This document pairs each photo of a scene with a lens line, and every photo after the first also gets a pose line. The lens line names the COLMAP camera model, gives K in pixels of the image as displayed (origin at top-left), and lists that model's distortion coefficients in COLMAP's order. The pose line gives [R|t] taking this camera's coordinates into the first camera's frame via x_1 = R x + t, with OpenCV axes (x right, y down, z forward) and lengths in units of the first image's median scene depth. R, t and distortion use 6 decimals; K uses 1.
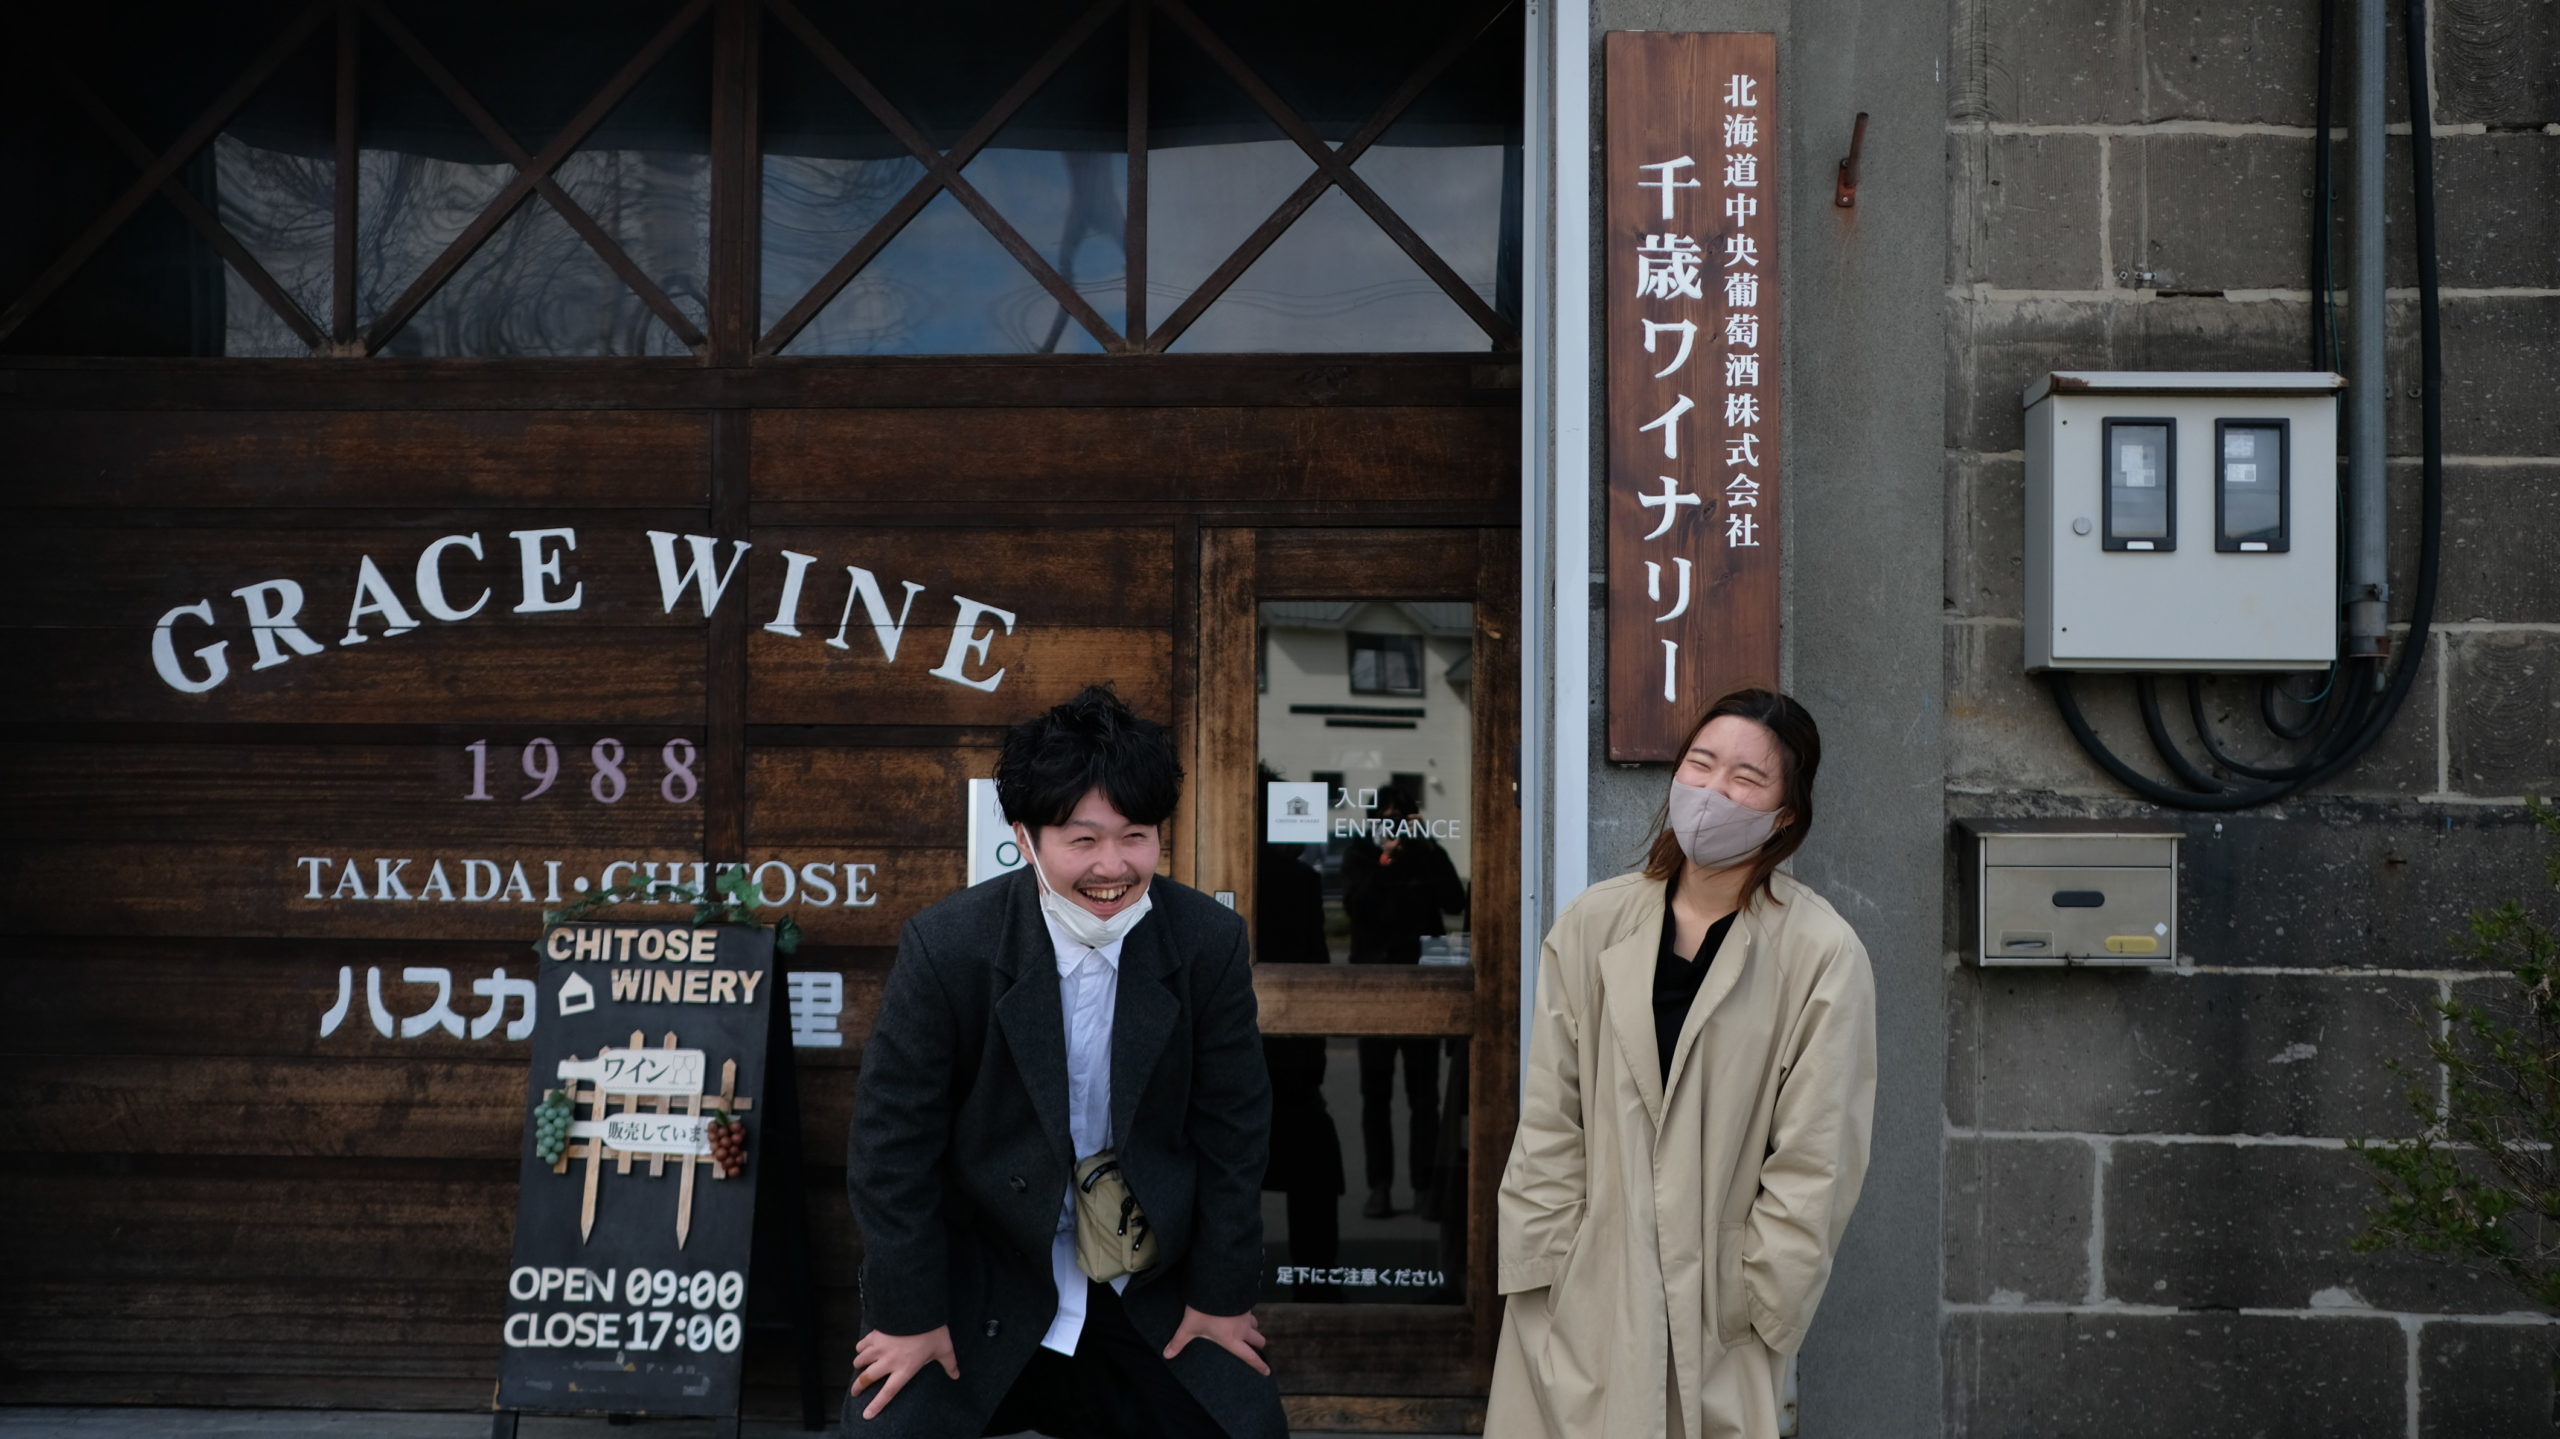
lens RADIAL K [[2555.4, 0, 1258.6], [0, 2555.4, 788.4], [0, 0, 1]] dist [-0.028063, 0.000000]
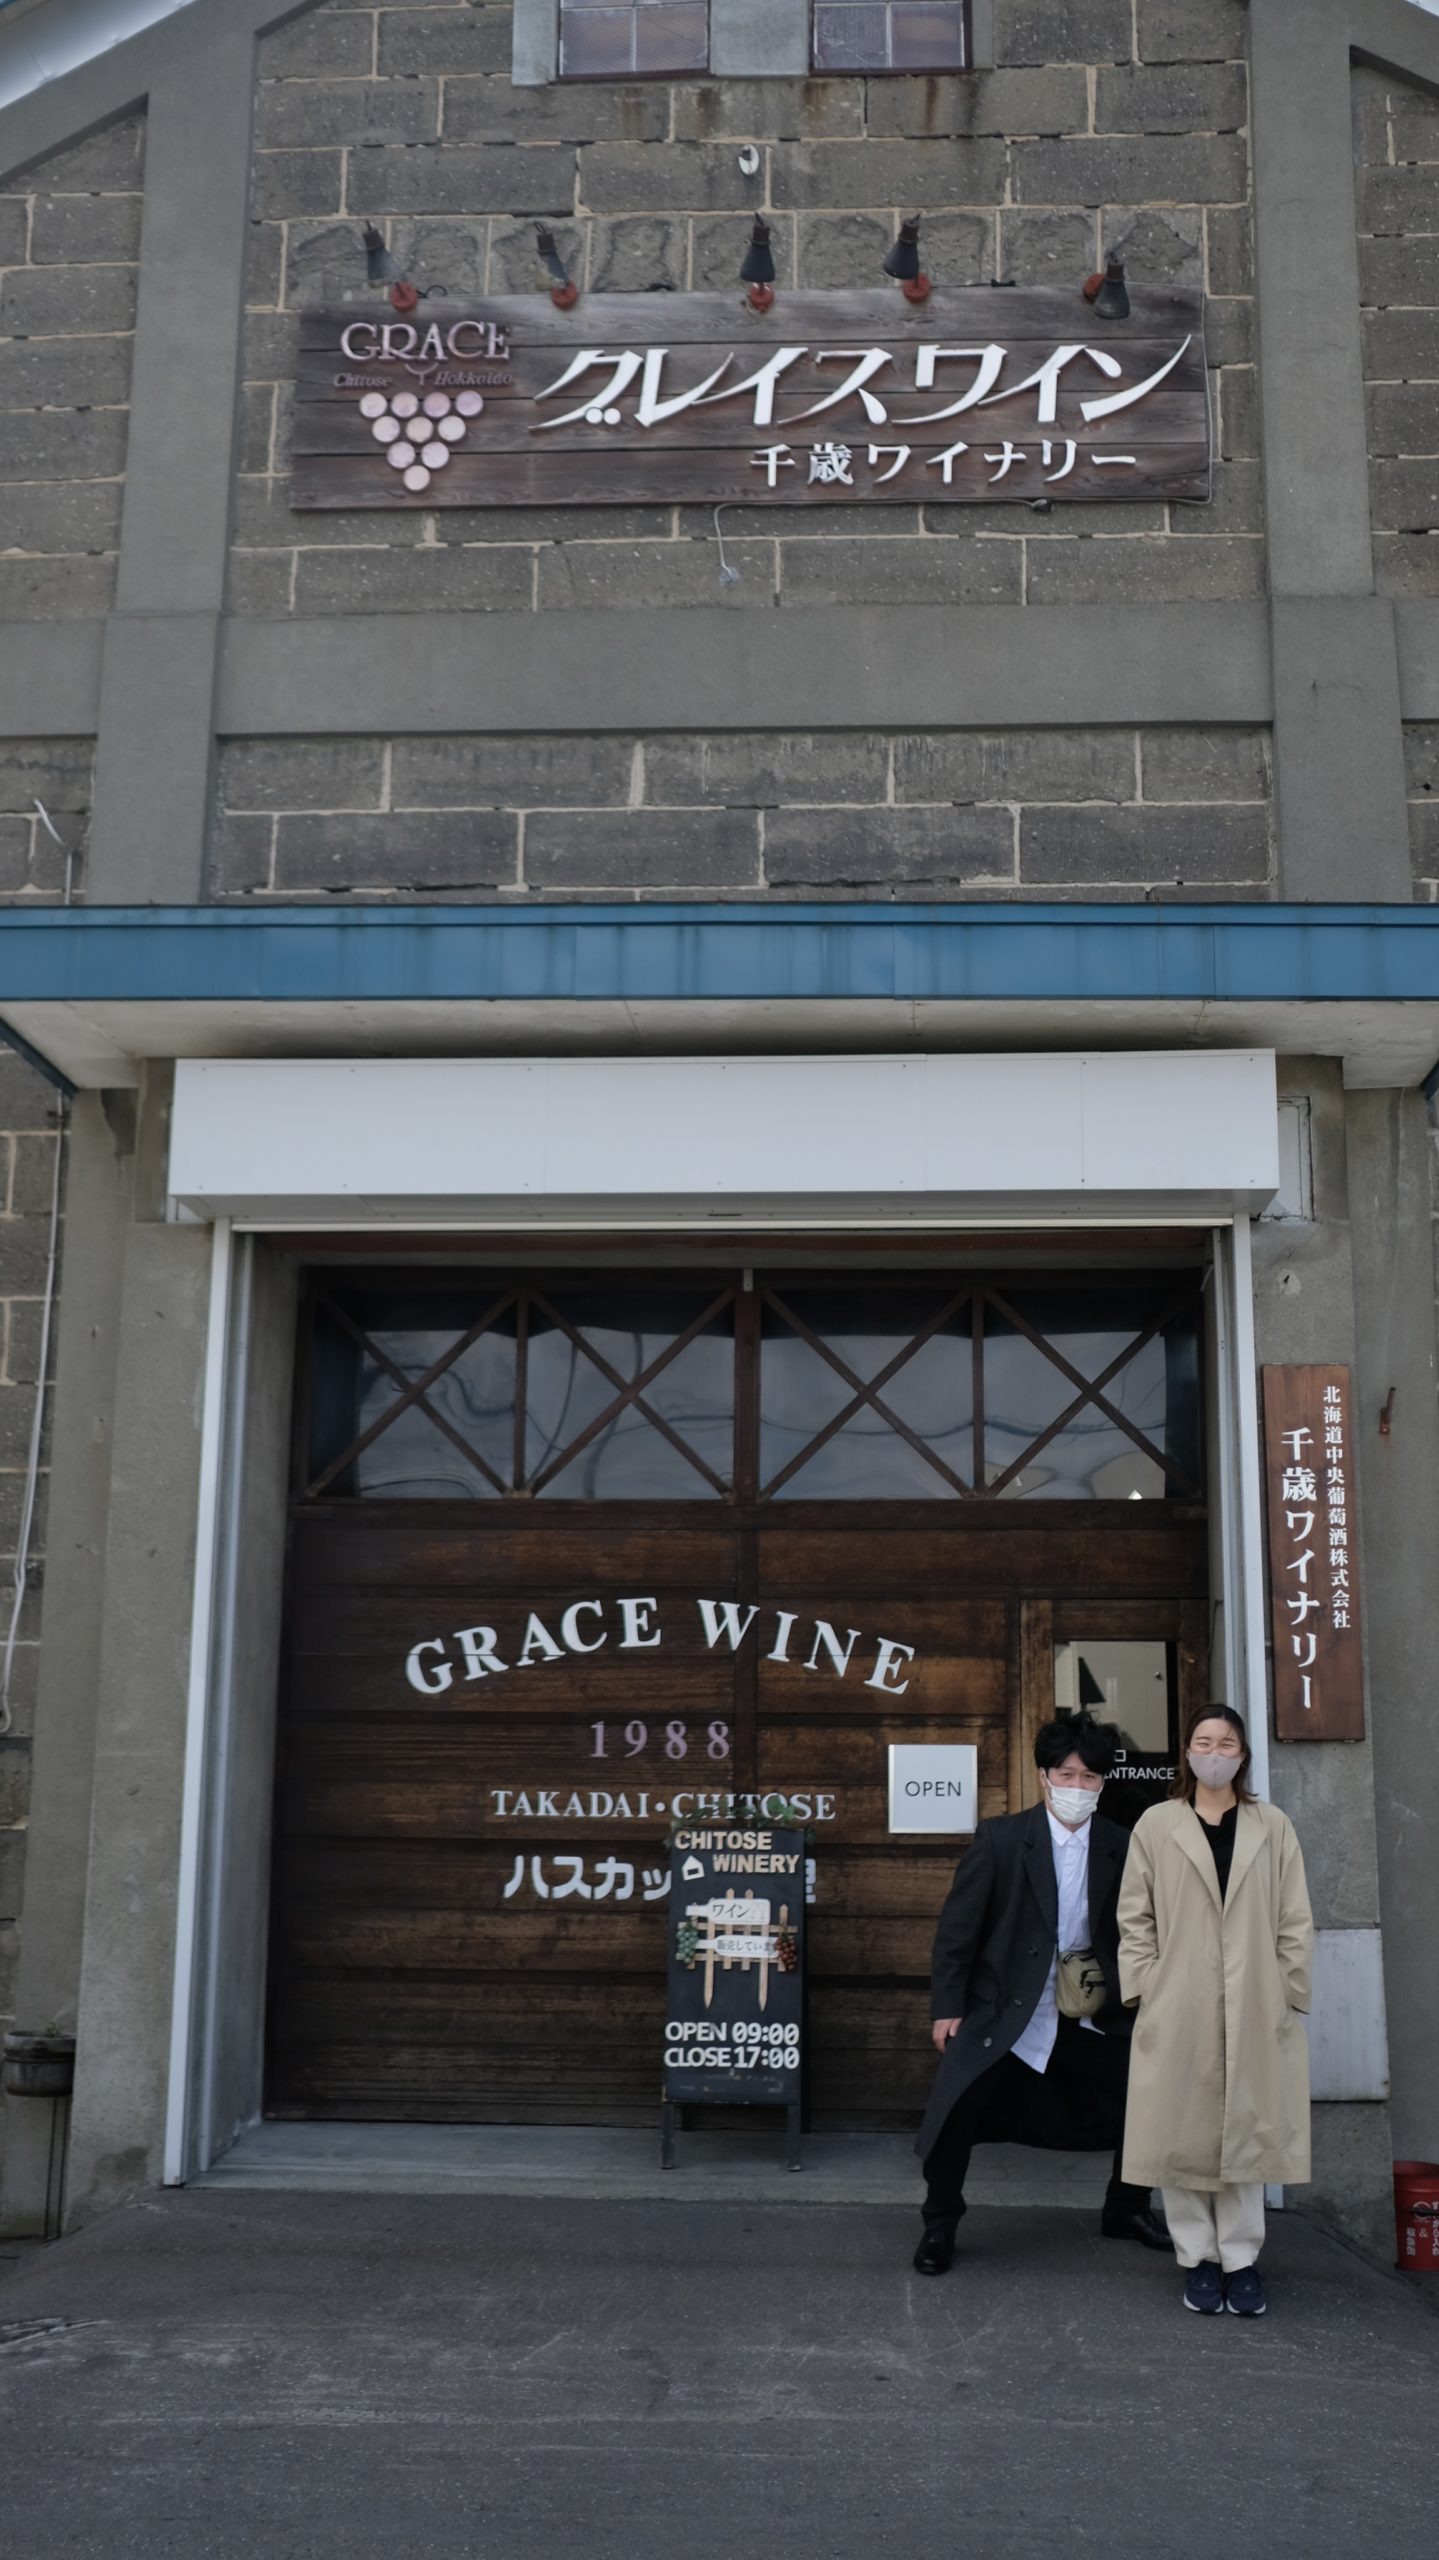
lens RADIAL K [[2555.4, 0, 714.0], [0, 2555.4, 1281.0], [0, 0, 1]] dist [-0.028063, 0.000000]
pose [[0.999775, -0.003066, -0.021012, -0.192864], [-0.000570, 0.985289, -0.170897, -0.017626], [0.021227, 0.170870, 0.985065, -0.756905]]
